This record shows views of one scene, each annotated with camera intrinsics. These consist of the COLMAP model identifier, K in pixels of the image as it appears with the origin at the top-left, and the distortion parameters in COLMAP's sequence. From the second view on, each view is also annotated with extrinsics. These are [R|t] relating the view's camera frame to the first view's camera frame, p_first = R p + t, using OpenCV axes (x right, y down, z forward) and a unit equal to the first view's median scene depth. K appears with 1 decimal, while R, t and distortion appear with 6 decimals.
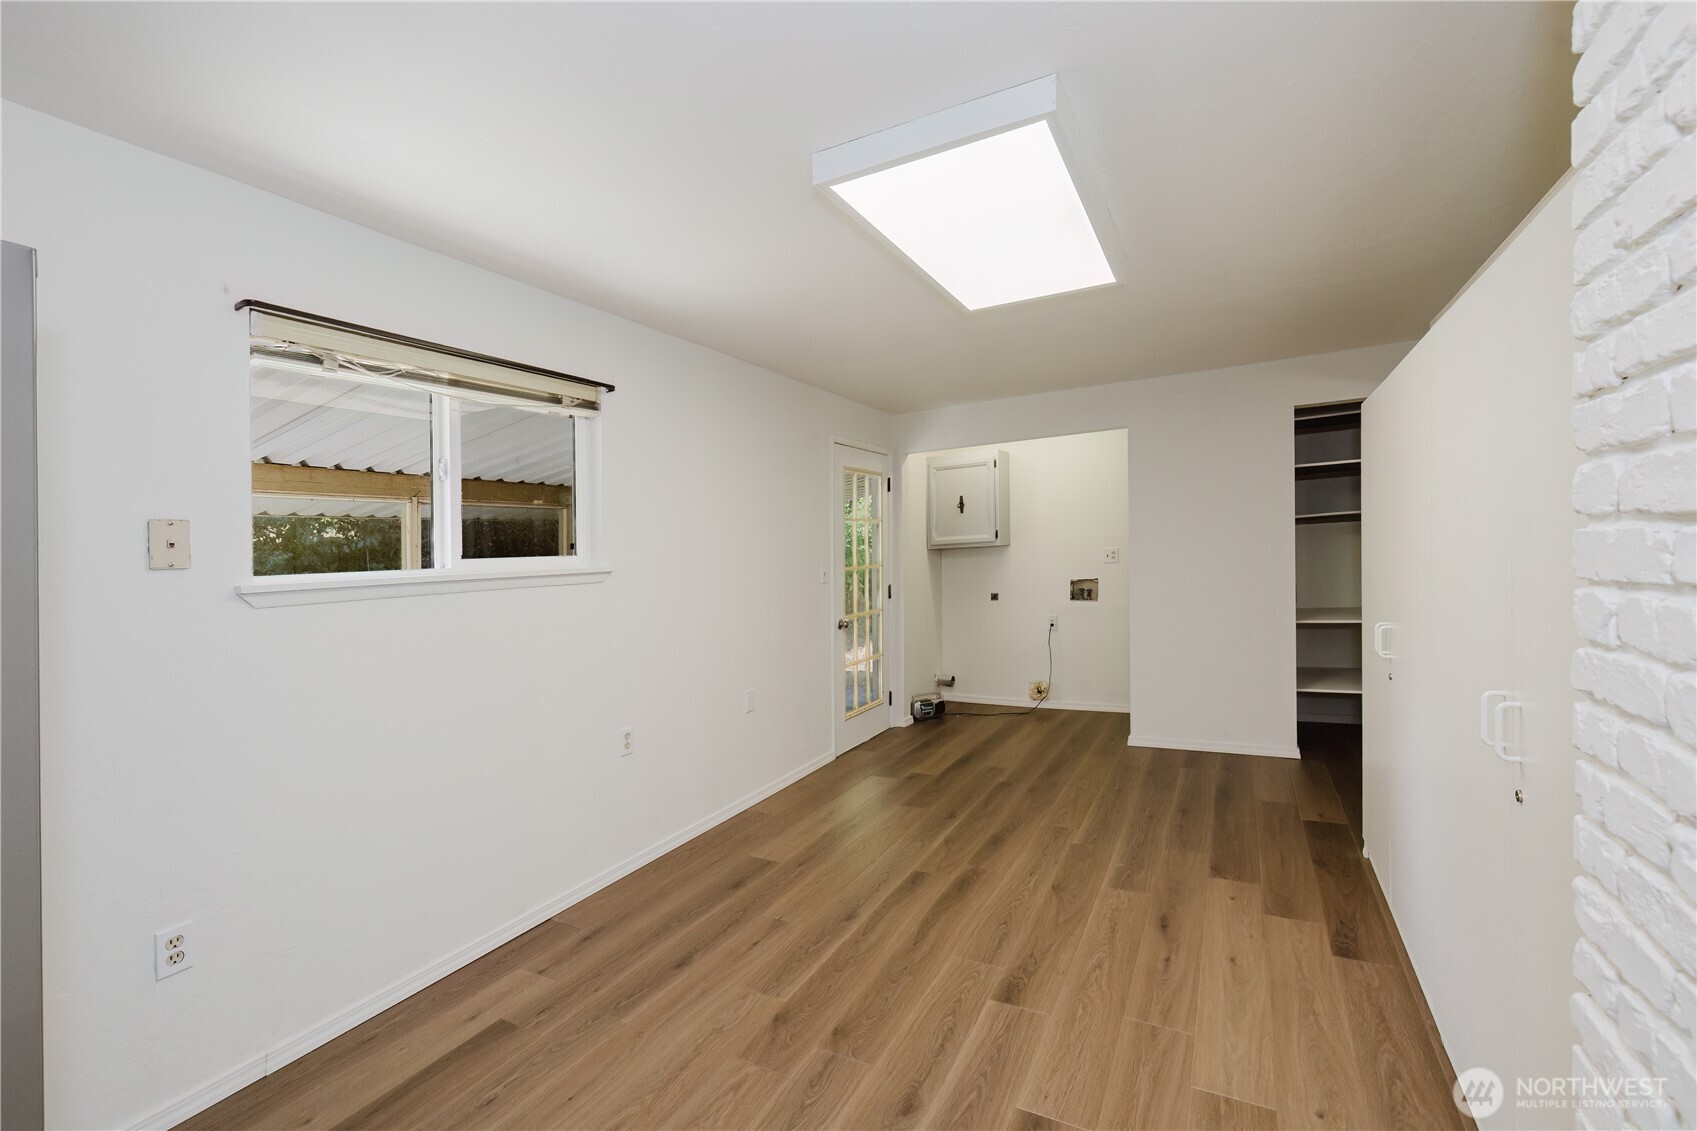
lens RADIAL K [[728.3, 0, 838.7], [0, 728.3, 517.3], [0, 0, 1]] dist [-0.003502, -0.000154]
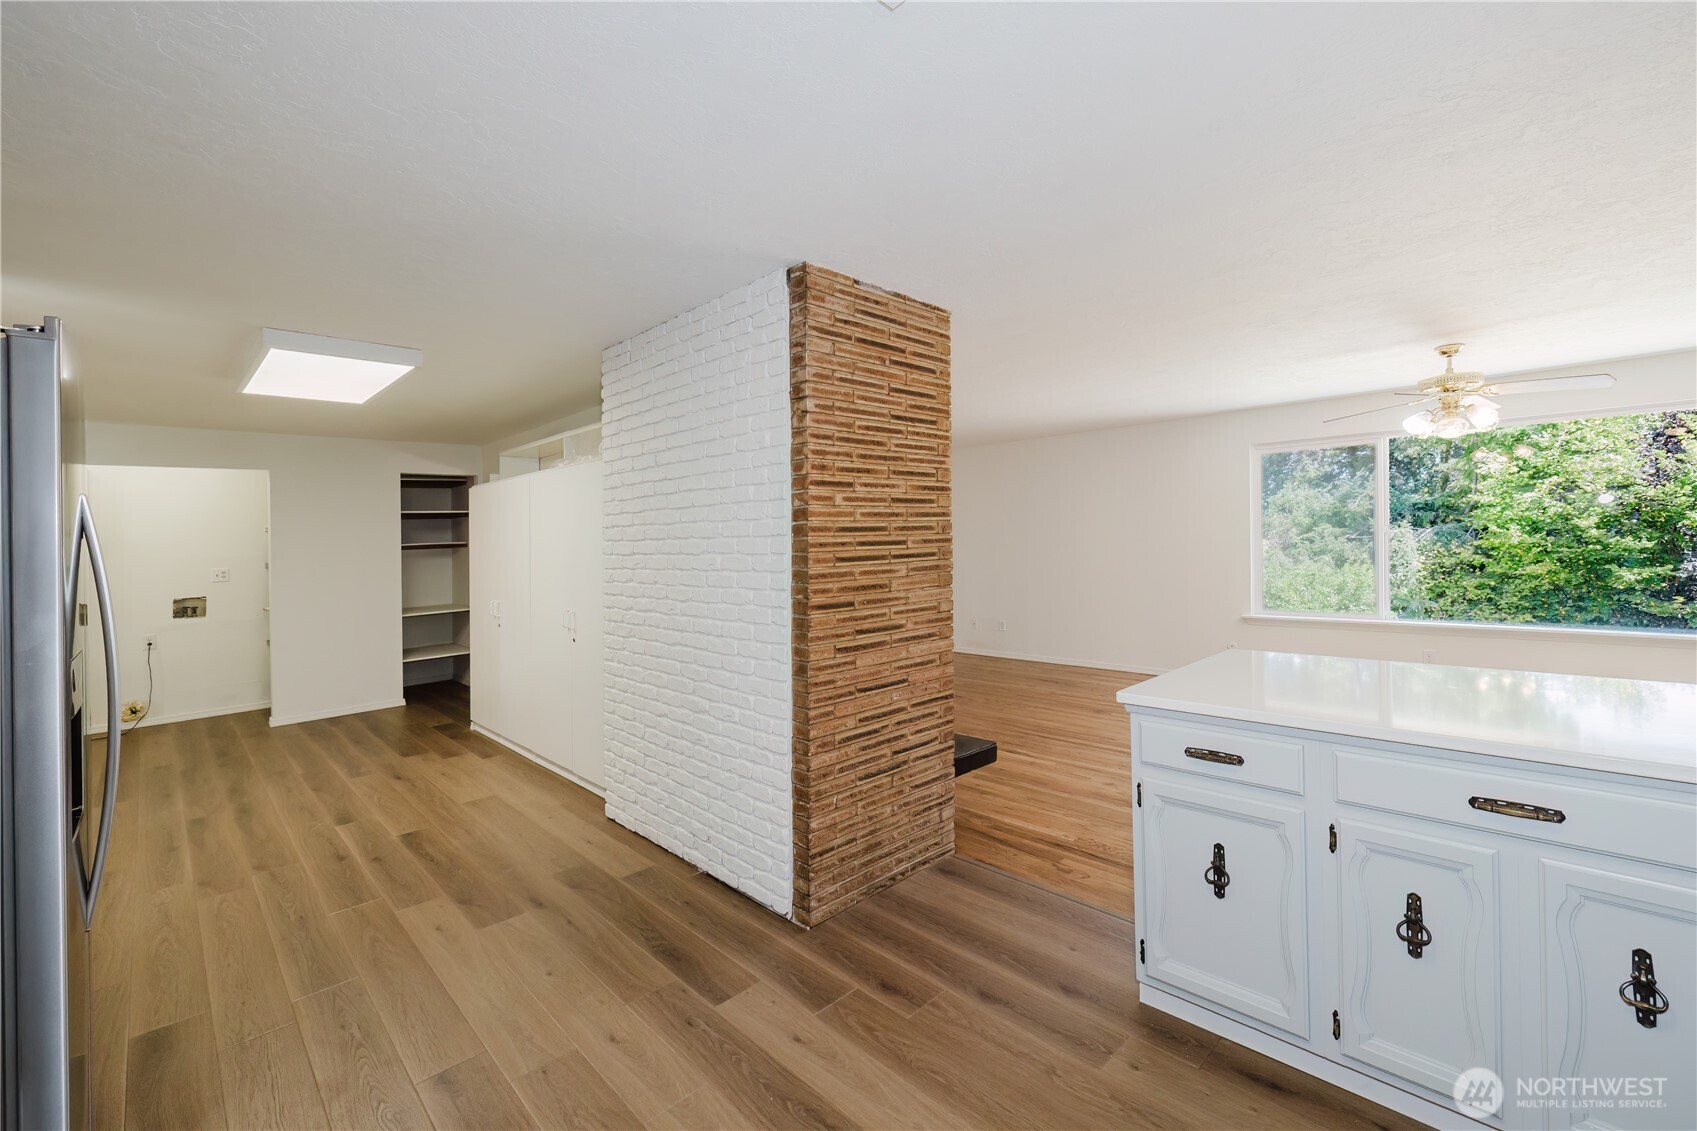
lens RADIAL K [[728.3, 0, 855.7], [0, 728.3, 550.7], [0, 0, 1]] dist [-0.003502, -0.000154]
pose [[0.301529, 0.012197, 0.953379, -0.509889], [-0.032749, 0.999461, -0.002429, -0.017126], [-0.952895, -0.030490, 0.301766, -0.327777]]
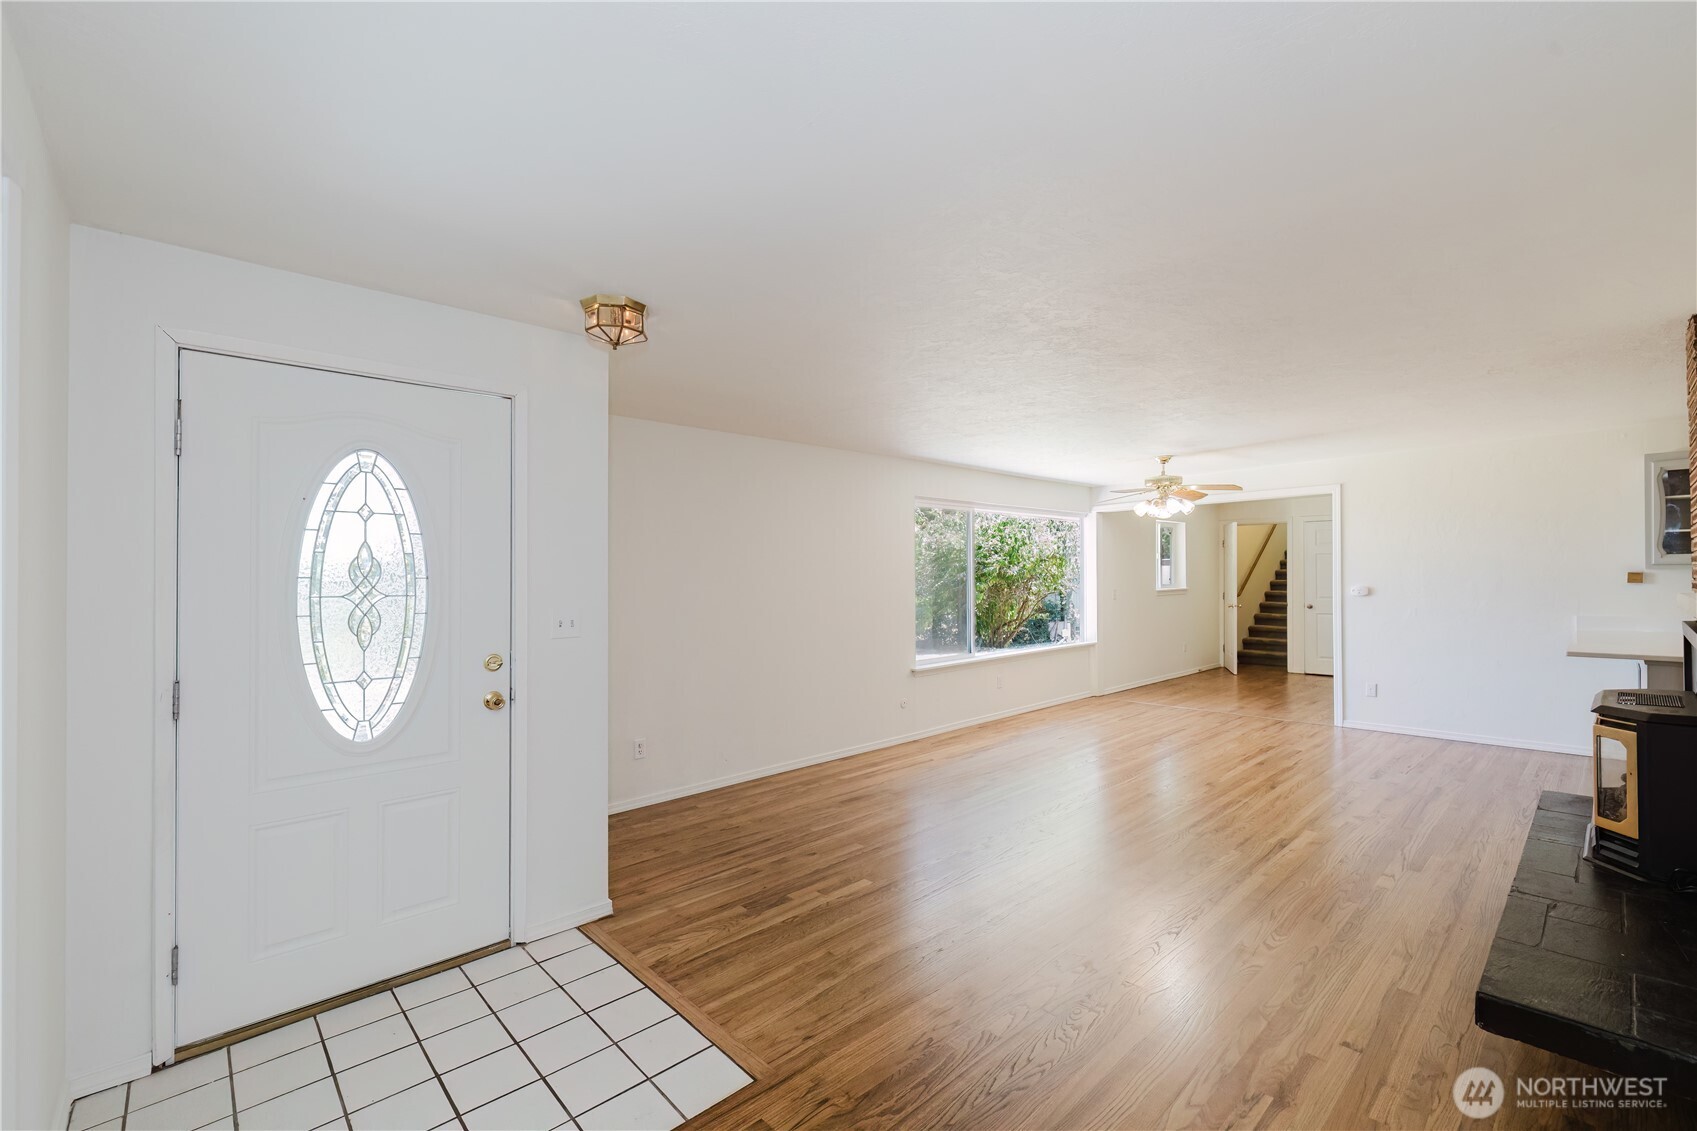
lens RADIAL K [[728.3, 0, 847.6], [0, 728.3, 575.0], [0, 0, 1]] dist [-0.003502, -0.000154]
pose [[-0.942911, 0.055755, 0.328343, 0.733568], [0.033647, 0.996791, -0.072635, -0.003123], [-0.331339, -0.057441, -0.941762, 0.727710]]
